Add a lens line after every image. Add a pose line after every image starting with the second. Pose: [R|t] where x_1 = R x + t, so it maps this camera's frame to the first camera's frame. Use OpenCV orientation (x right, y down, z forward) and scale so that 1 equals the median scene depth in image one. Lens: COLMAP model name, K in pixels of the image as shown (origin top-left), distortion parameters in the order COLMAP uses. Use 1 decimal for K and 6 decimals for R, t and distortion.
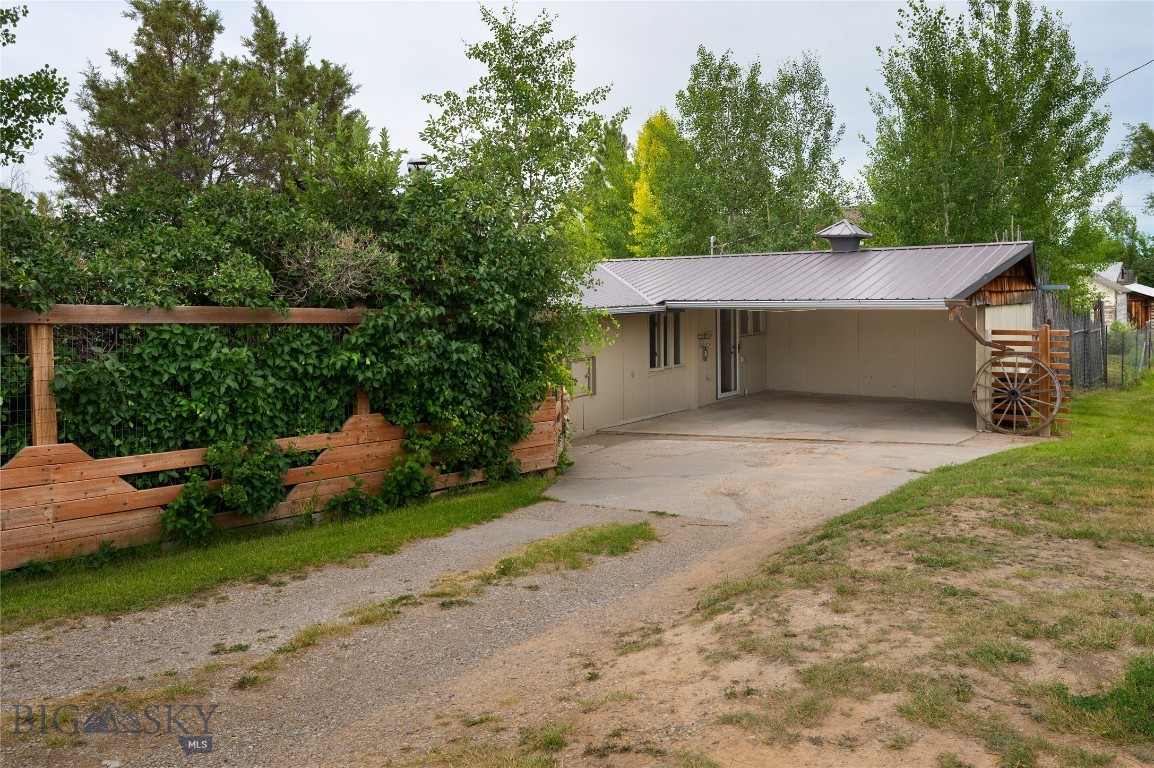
lens RADIAL K [[836.7, 0, 576.8], [0, 836.7, 382.5], [0, 0, 1]] dist [-0.015452, 0.010976]
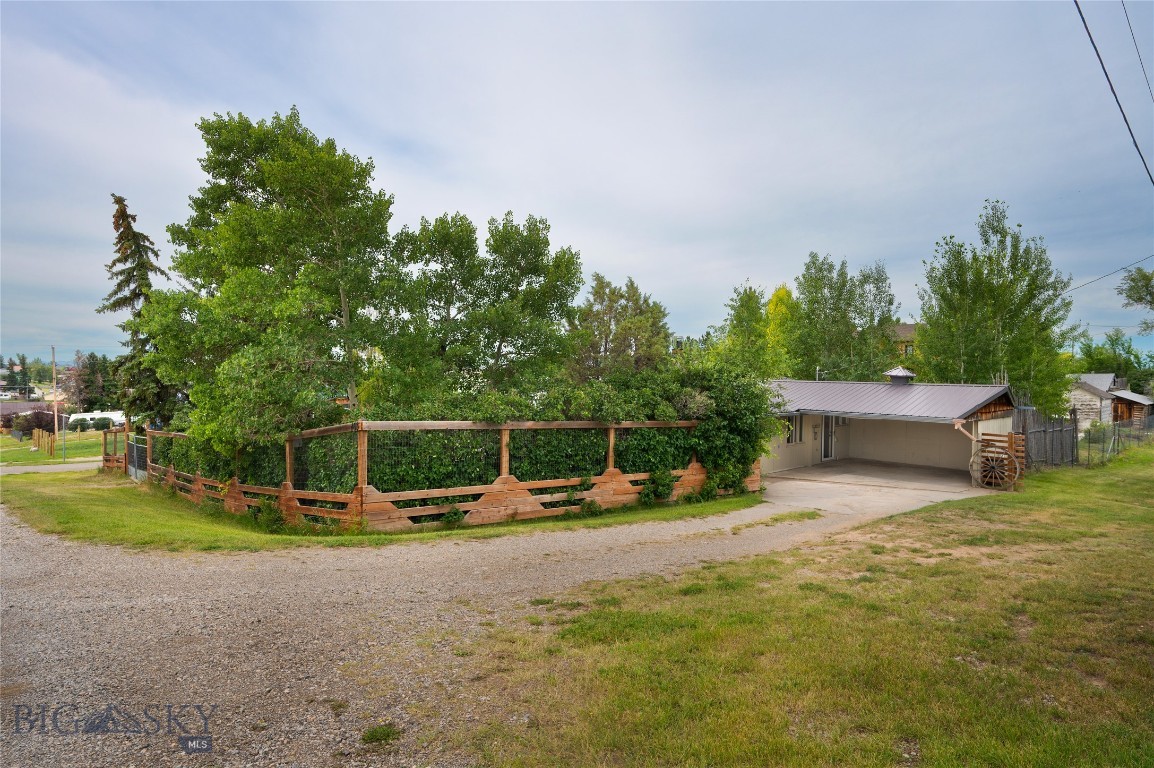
lens RADIAL K [[659.4, 0, 561.9], [0, 659.4, 405.6], [0, 0, 1]] dist [-0.004248, -0.002084]
pose [[0.986937, 0.039797, -0.156115, -0.210557], [-0.046677, 0.998082, -0.040654, -0.020556], [0.154197, 0.047410, 0.986902, -0.619993]]
